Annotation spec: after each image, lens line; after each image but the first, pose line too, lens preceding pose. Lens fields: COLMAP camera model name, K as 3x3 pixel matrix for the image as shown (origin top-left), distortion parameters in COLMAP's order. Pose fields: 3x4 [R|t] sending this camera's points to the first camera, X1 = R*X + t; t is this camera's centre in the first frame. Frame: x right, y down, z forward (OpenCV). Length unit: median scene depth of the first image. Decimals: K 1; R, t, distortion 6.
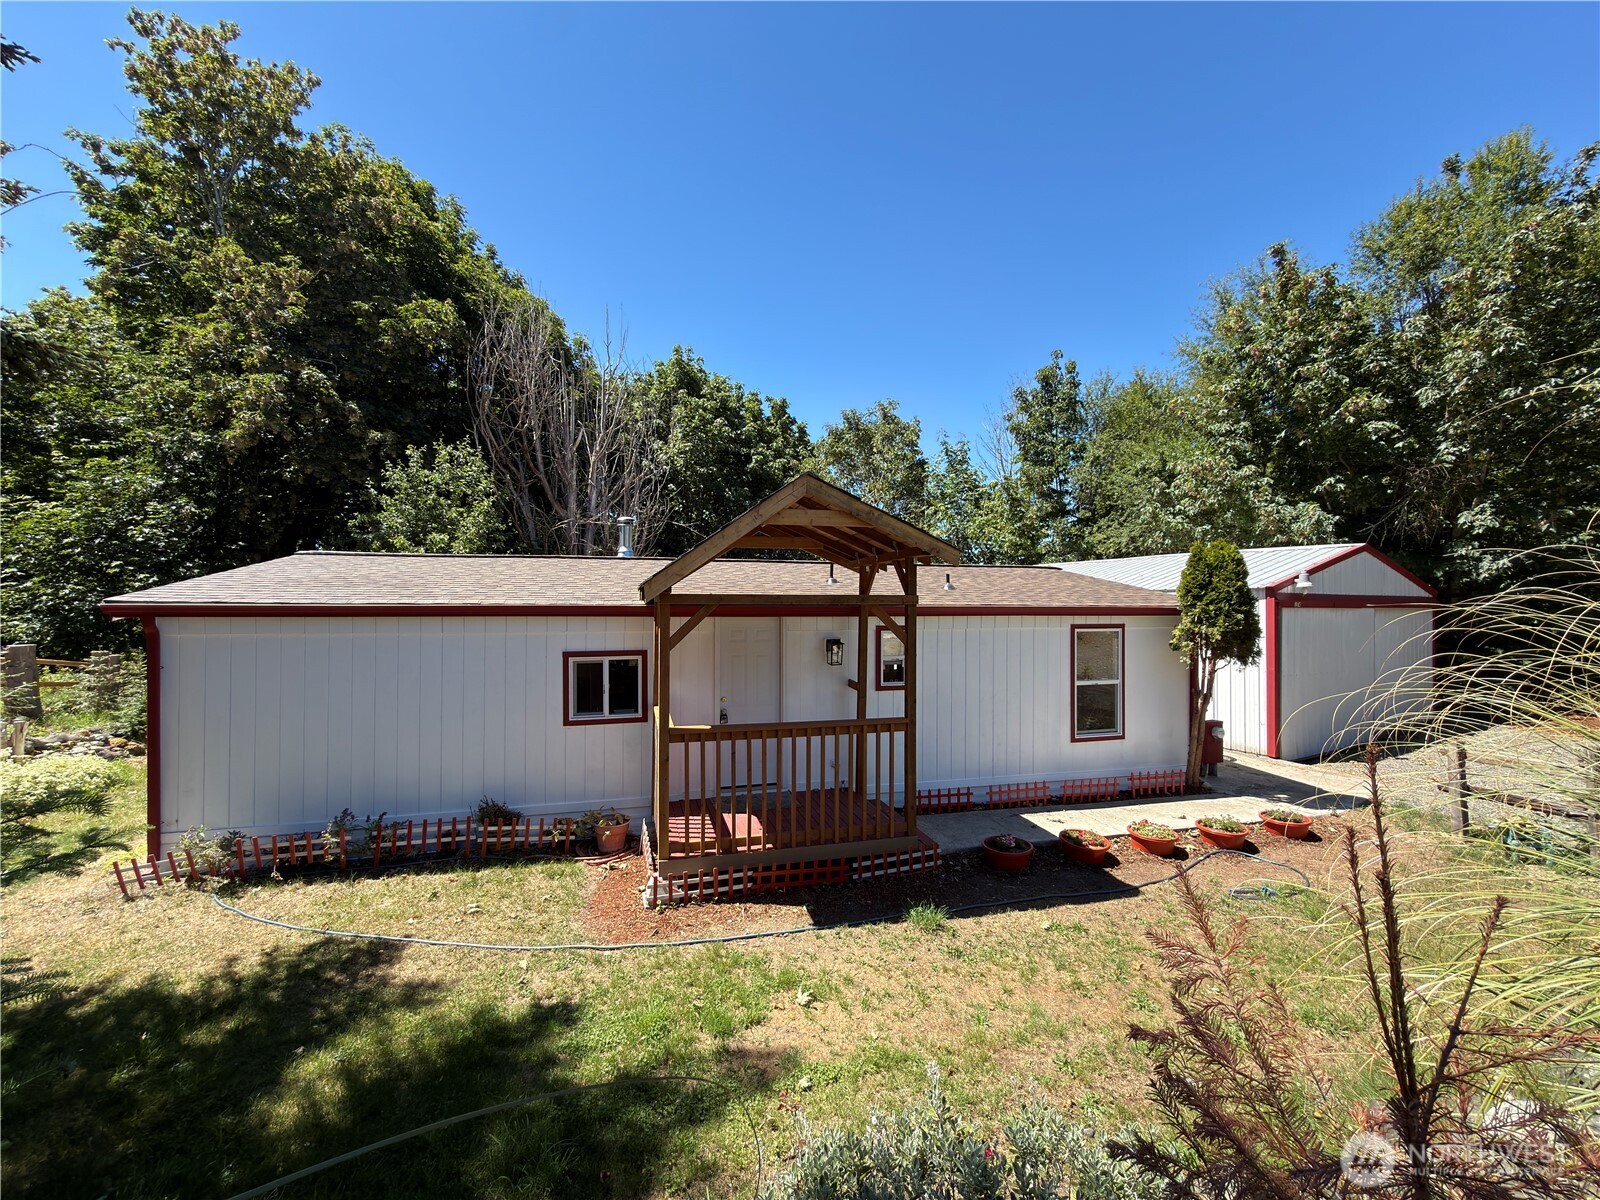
lens RADIAL K [[638.4, 0, 800.0], [0, 638.4, 600.0], [0, 0, 1]] dist [0.000474, -0.000432]
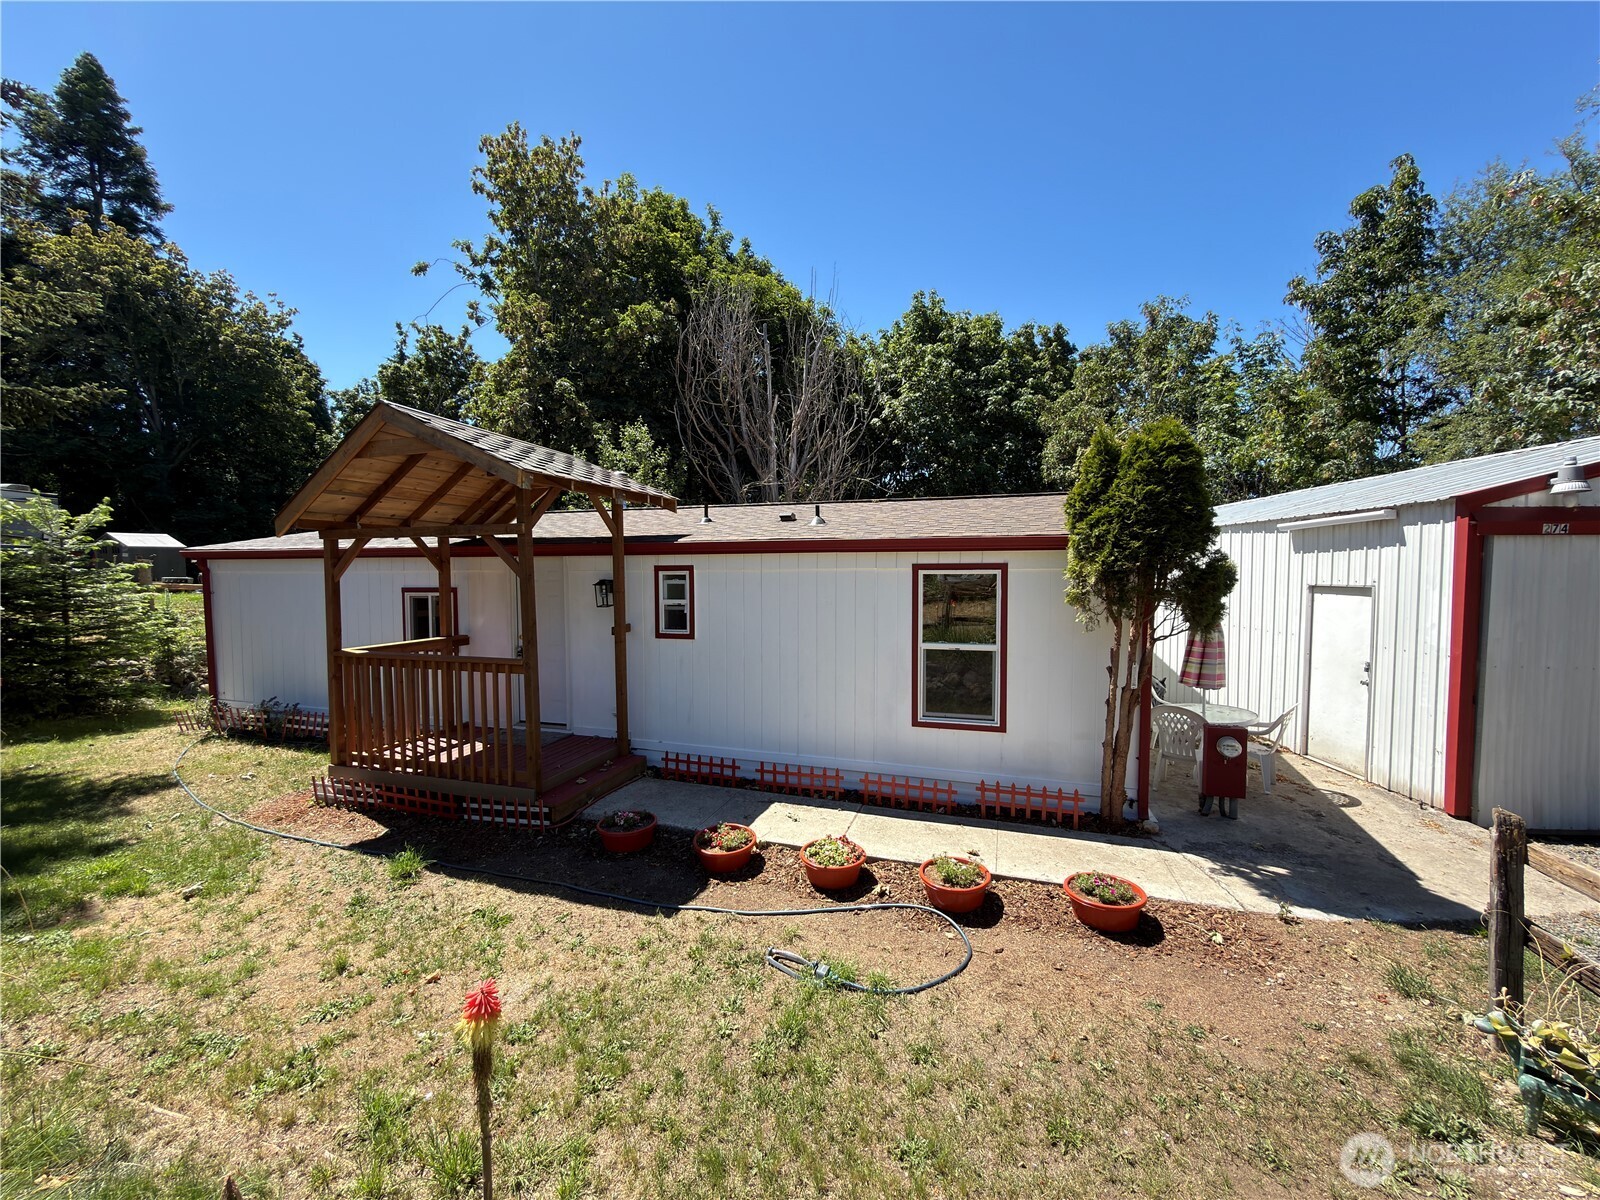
lens RADIAL K [[638.4, 0, 800.0], [0, 638.4, 600.0], [0, 0, 1]] dist [0.000474, -0.000432]
pose [[0.841012, 0.019679, -0.540658, 0.697342], [0.009637, 0.998635, 0.051338, 0.039977], [0.540930, -0.048387, 0.839674, 0.320291]]
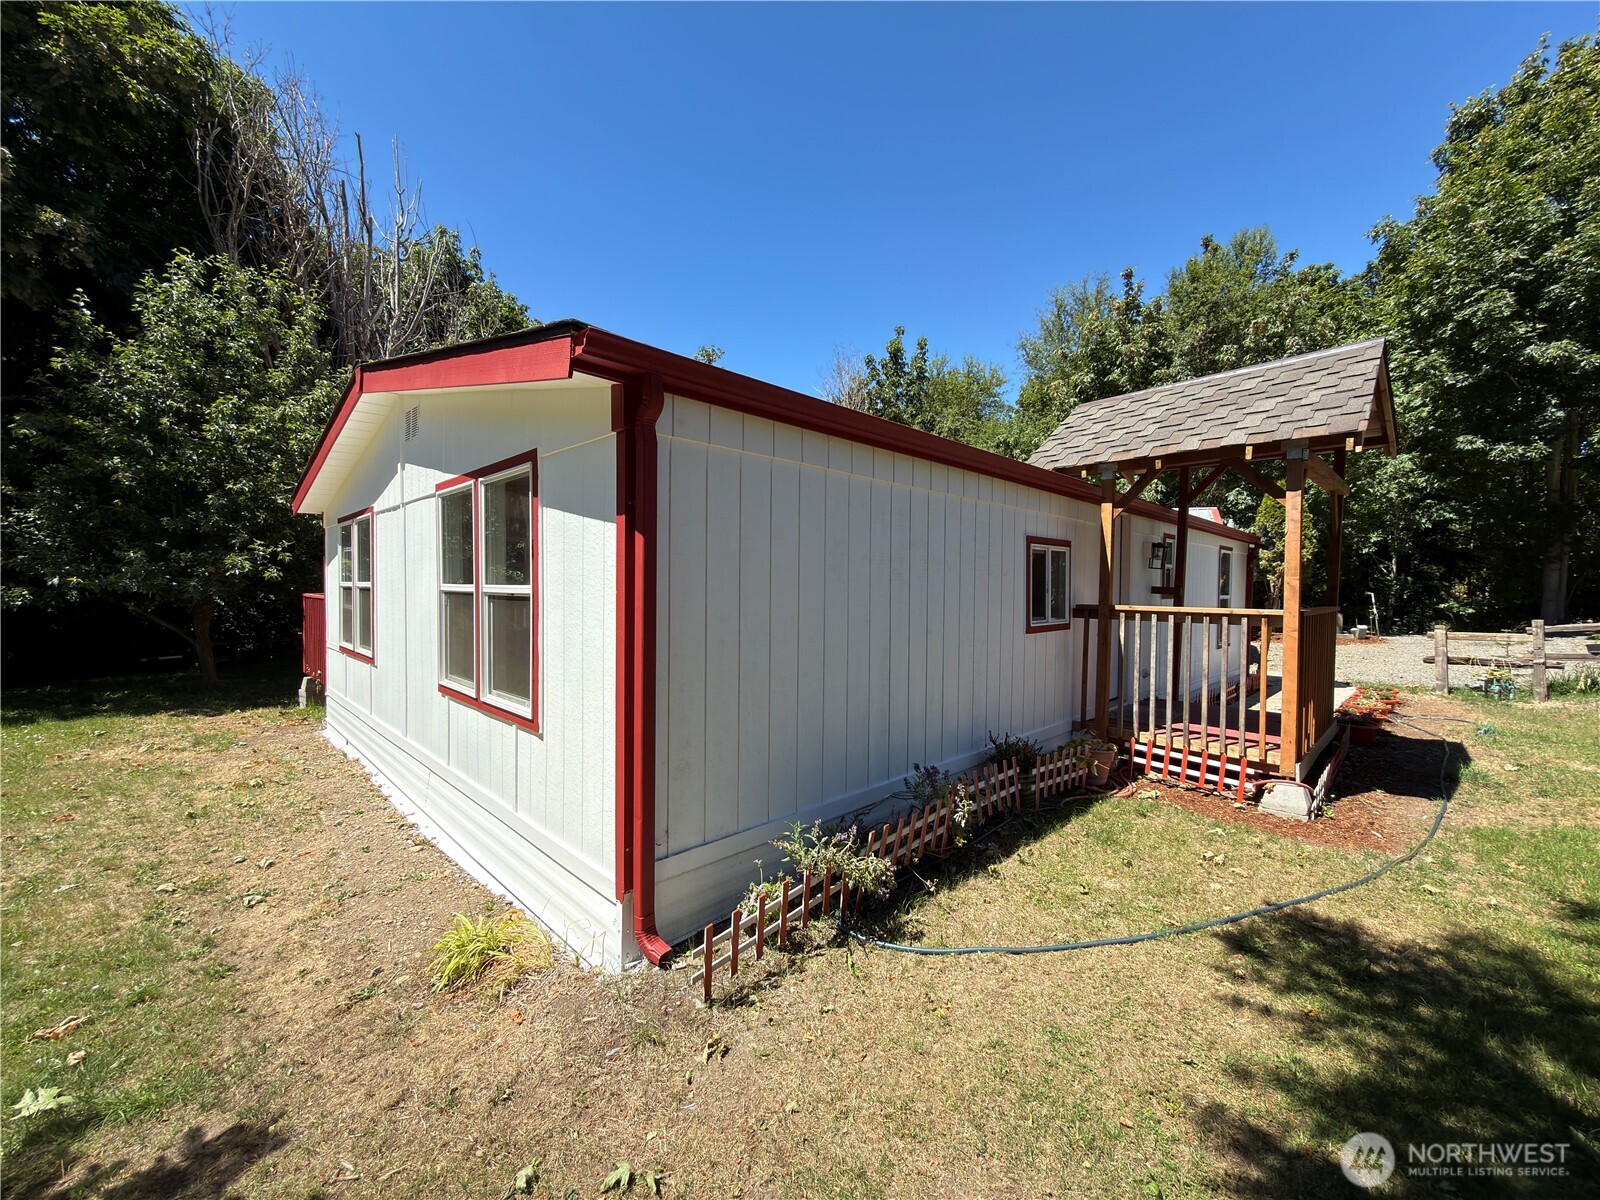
lens RADIAL K [[638.4, 0, 800.0], [0, 638.4, 600.0], [0, 0, 1]] dist [0.000474, -0.000432]
pose [[0.870972, -0.003933, 0.491316, -0.759063], [-0.012040, 0.999497, 0.029345, 0.108584], [-0.491185, -0.031474, 0.870487, 0.371491]]
